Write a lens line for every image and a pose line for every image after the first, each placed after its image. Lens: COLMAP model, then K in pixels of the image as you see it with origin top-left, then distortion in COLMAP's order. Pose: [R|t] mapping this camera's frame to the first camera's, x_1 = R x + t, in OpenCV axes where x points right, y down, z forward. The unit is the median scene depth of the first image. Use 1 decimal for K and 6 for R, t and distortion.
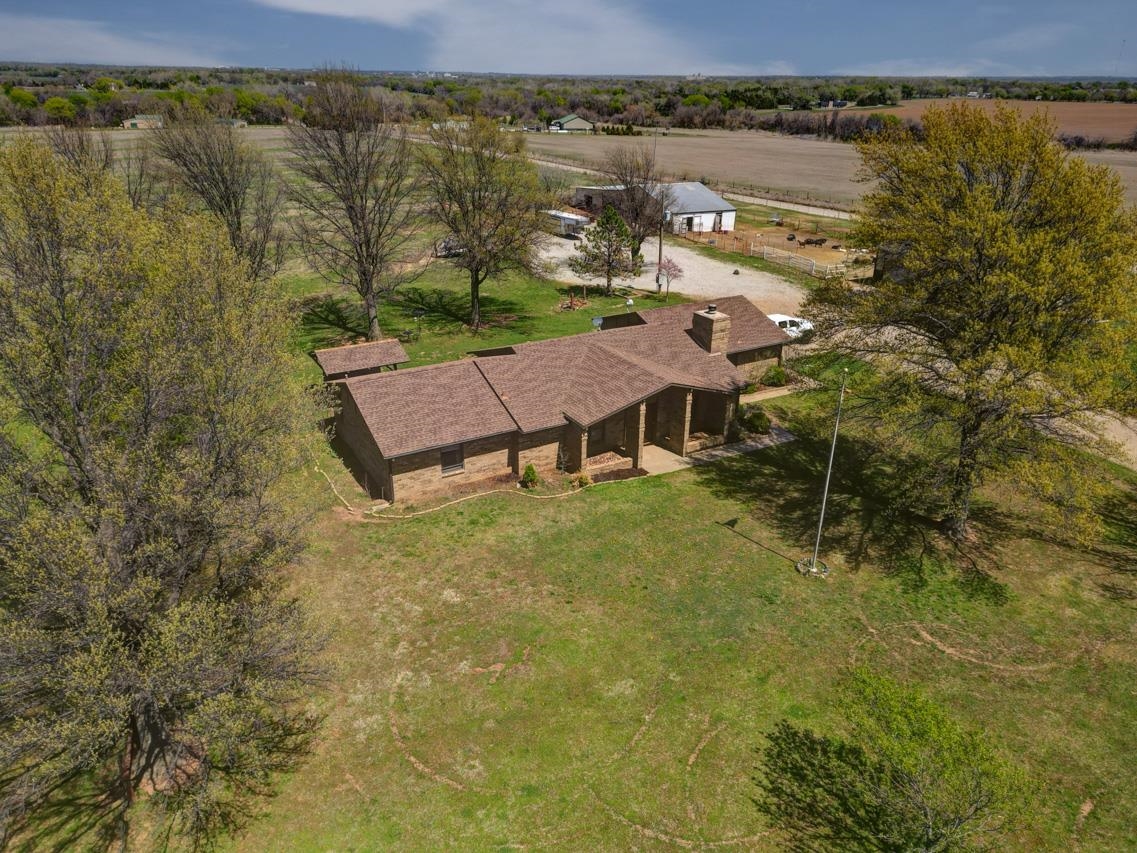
lens RADIAL K [[787.1, 0, 568.5], [0, 787.1, 426.5], [0, 0, 1]] dist [0.095519, -0.107728]
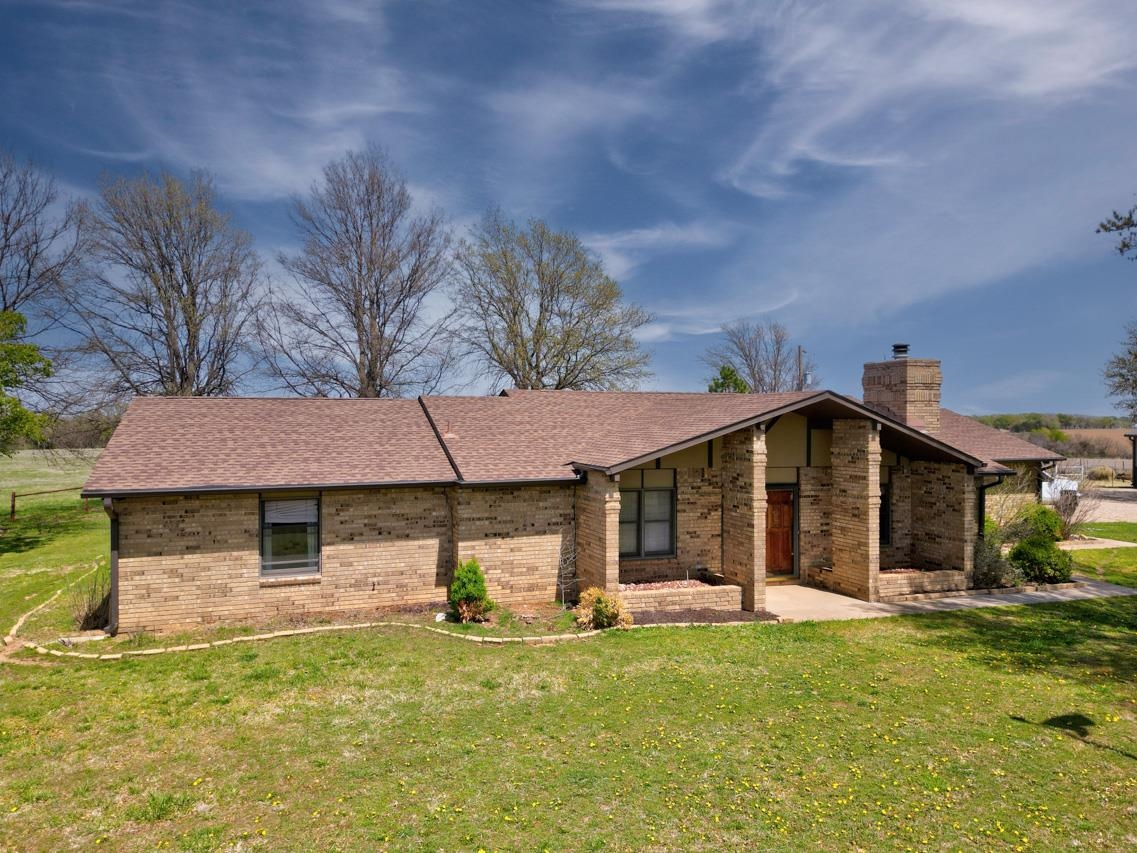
lens RADIAL K [[787.1, 0, 568.5], [0, 787.1, 426.5], [0, 0, 1]] dist [0.095519, -0.107728]
pose [[0.984316, -0.008132, -0.176226, 0.068735], [-0.062896, 0.917115, -0.393629, 0.136783], [0.164820, 0.398539, 0.902220, 0.598045]]
